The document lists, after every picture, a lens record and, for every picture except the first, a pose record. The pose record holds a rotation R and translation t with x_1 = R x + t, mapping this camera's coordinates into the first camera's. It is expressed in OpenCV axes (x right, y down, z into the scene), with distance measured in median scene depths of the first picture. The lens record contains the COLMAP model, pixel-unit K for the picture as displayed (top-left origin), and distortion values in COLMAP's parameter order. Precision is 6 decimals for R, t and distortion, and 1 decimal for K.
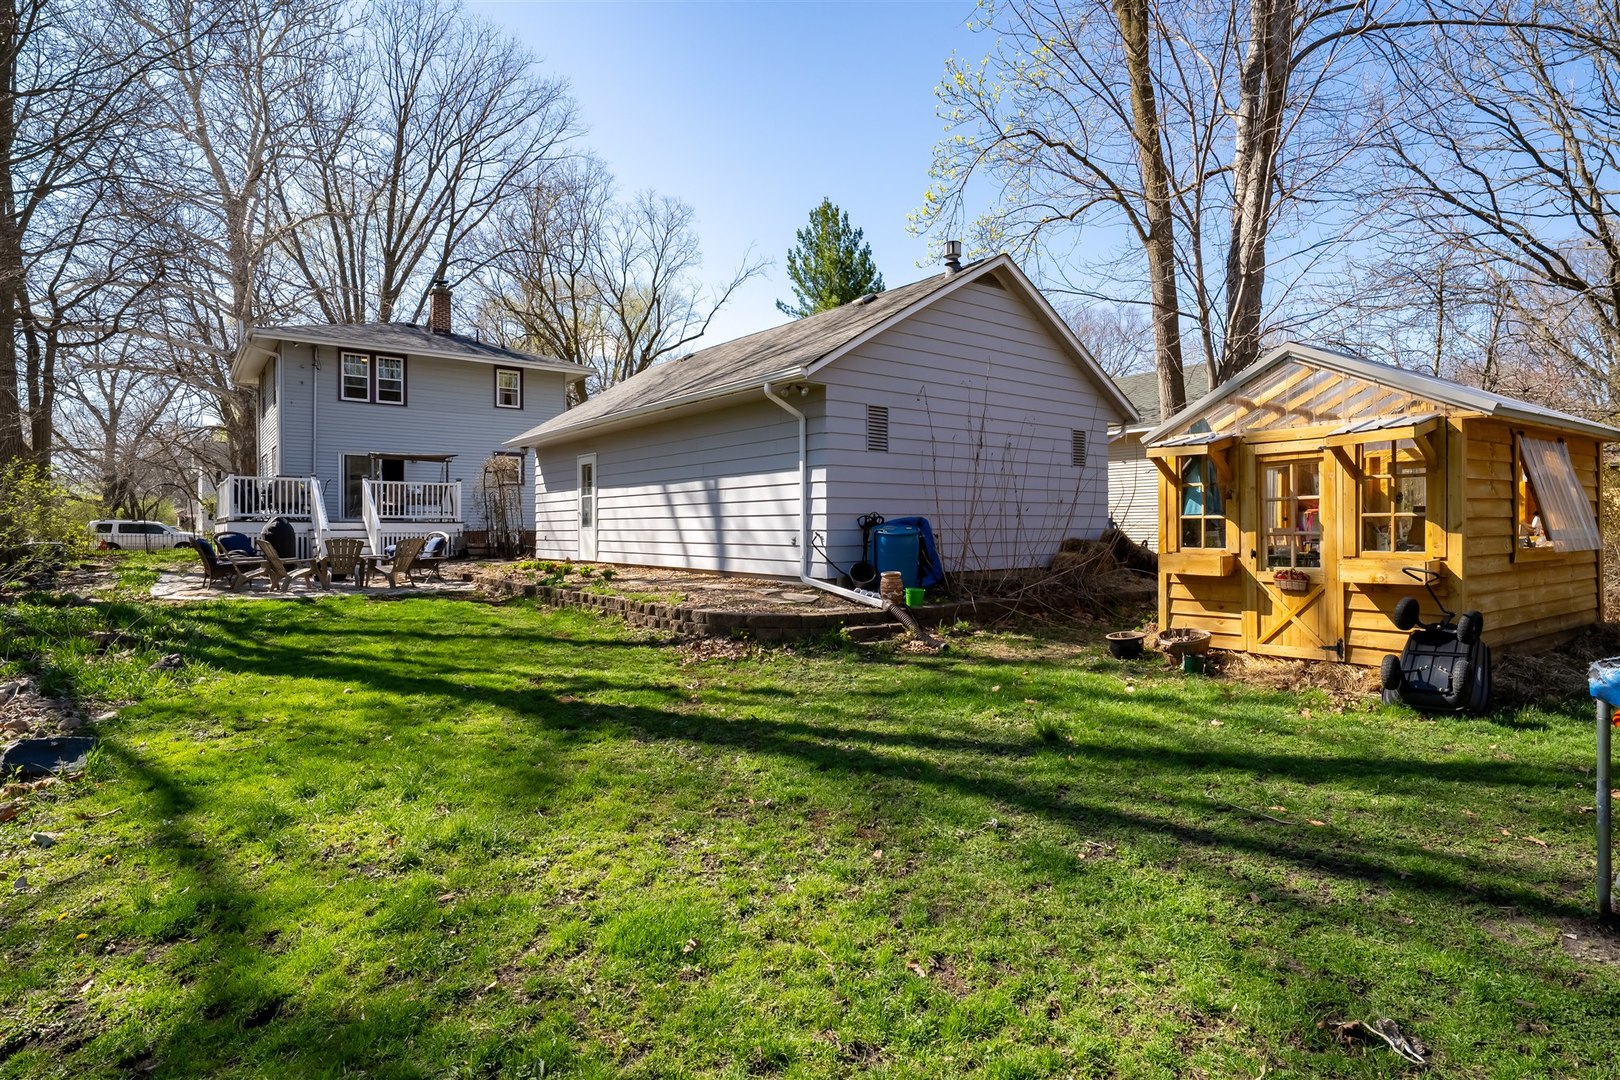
lens RADIAL K [[853.4, 0, 810.0], [0, 853.4, 540.0], [0, 0, 1]] dist [0.002165, 0.000062]
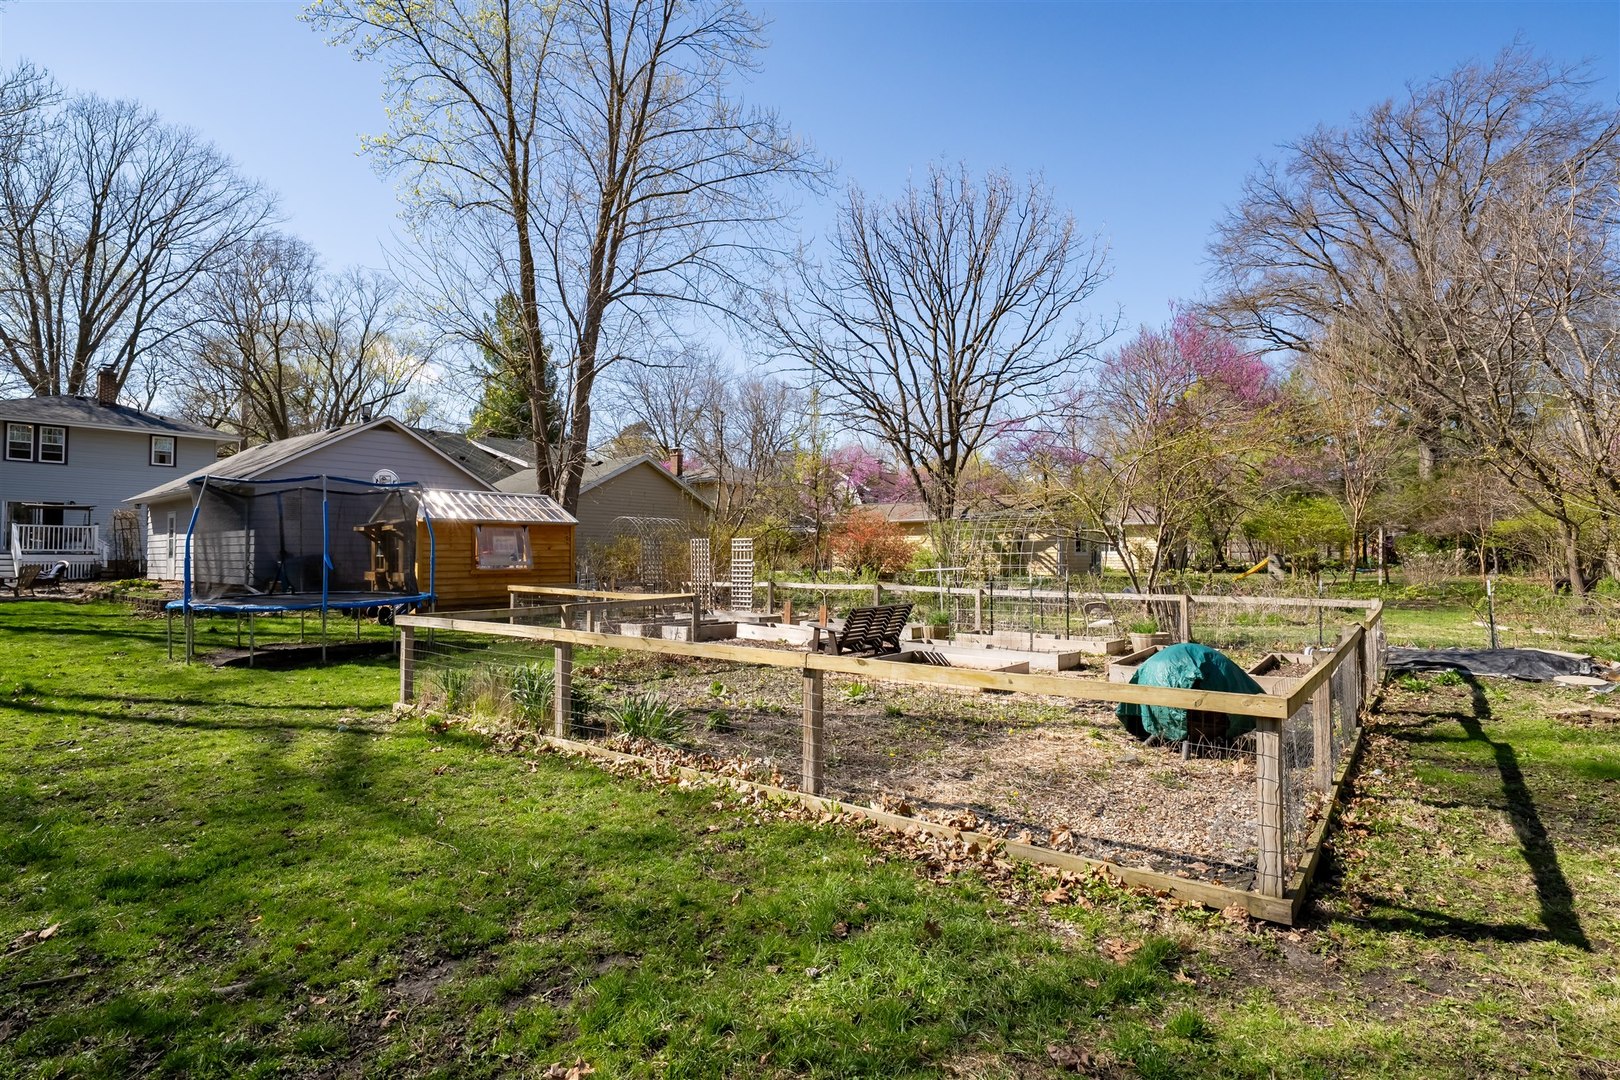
lens RADIAL K [[823.0, 0, 810.0], [0, 823.0, 540.0], [0, 0, 1]] dist [-0.002912, -0.000953]
pose [[0.973560, 0.004945, 0.228377, 0.385946], [0.002499, 0.999475, -0.032295, 0.002346], [-0.228417, 0.032012, 0.973037, -0.529406]]
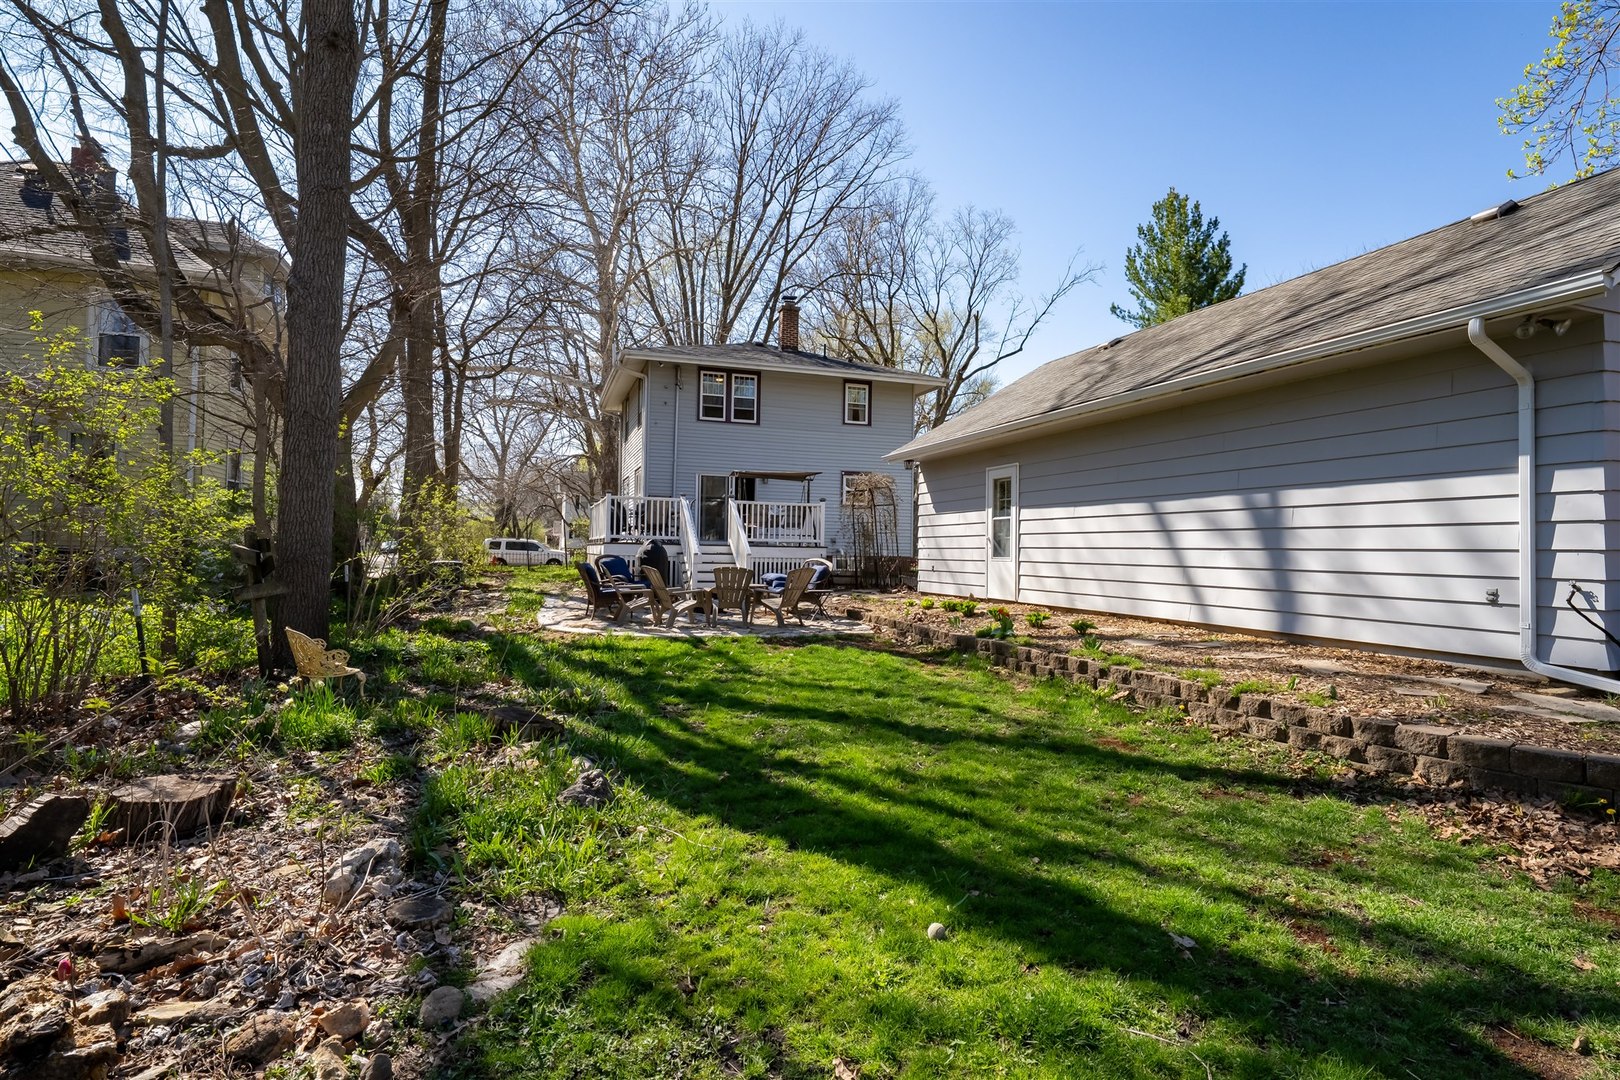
lens RADIAL K [[823.0, 0, 810.0], [0, 823.0, 540.0], [0, 0, 1]] dist [-0.002912, -0.000953]
pose [[0.948105, 0.013136, -0.317686, -0.134876], [-0.021893, 0.999472, -0.024011, -0.006323], [0.317203, 0.029720, 0.947892, 0.158425]]
